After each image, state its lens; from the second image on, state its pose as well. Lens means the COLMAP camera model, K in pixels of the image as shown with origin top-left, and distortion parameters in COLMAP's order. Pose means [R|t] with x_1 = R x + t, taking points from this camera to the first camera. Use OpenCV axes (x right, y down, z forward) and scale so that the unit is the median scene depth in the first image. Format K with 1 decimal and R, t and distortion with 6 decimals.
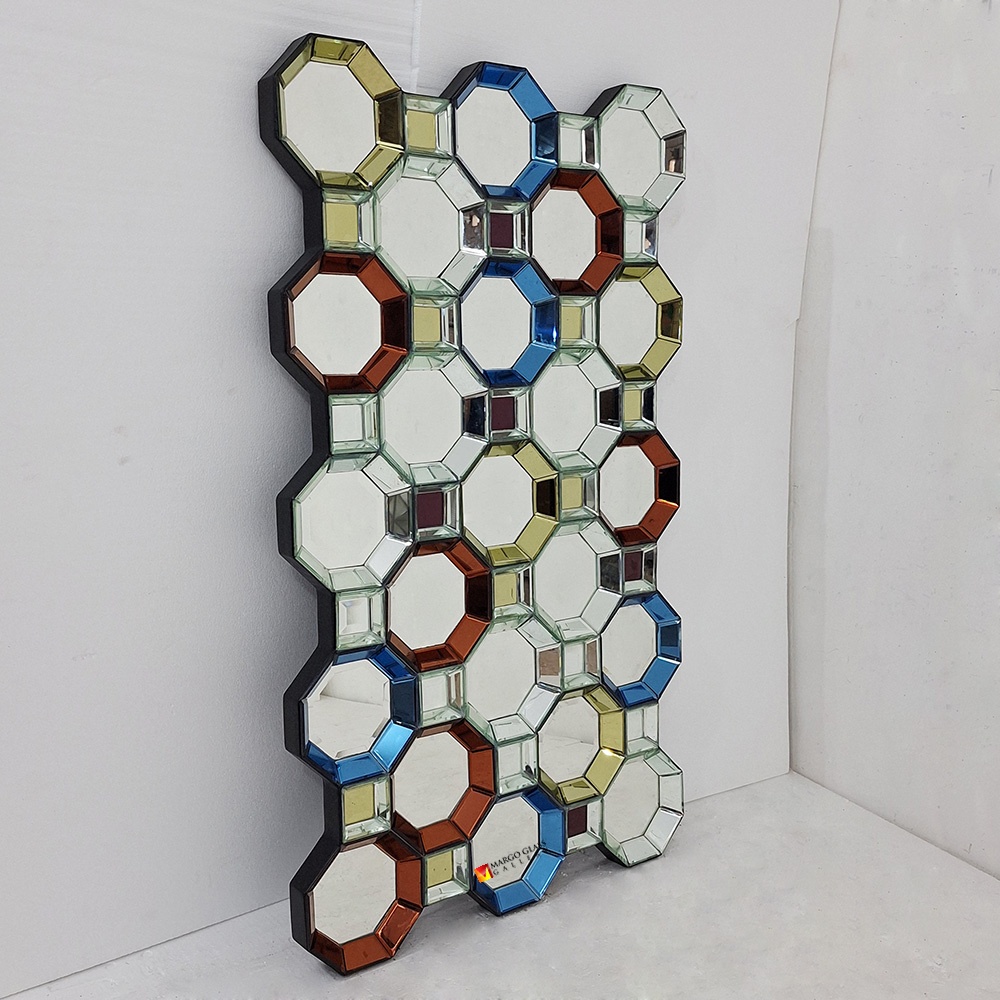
lens RADIAL K [[1185.7, 0, 453.3], [0, 1185.7, 502.7], [0, 0, 1]] dist [0.064882, -0.023414]
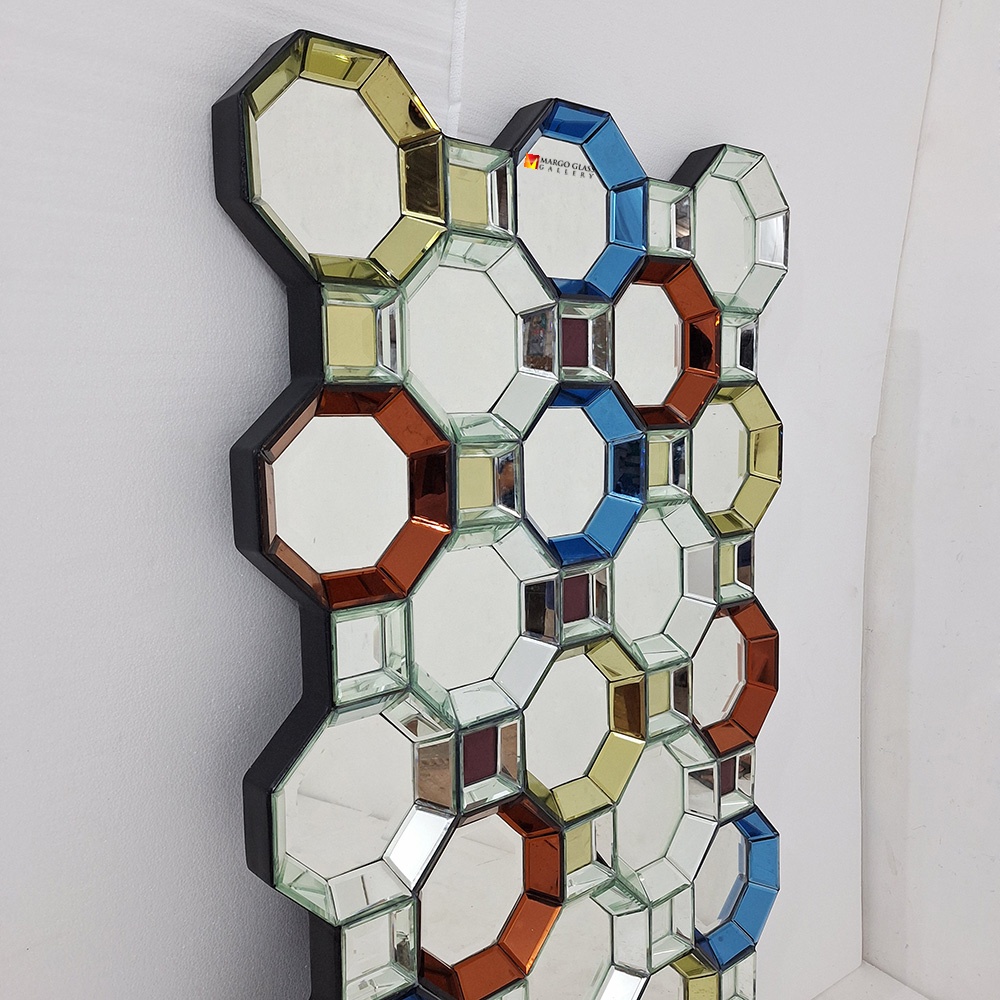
lens RADIAL K [[969.4, 0, 500.0], [0, 969.4, 500.0], [0, 0, 1]] dist [0.060216, -0.004486]
pose [[0.994017, -0.005998, 0.109064, -0.065734], [0.007690, 0.999857, -0.015094, -0.128183], [-0.108957, 0.015842, 0.993920, 0.438738]]
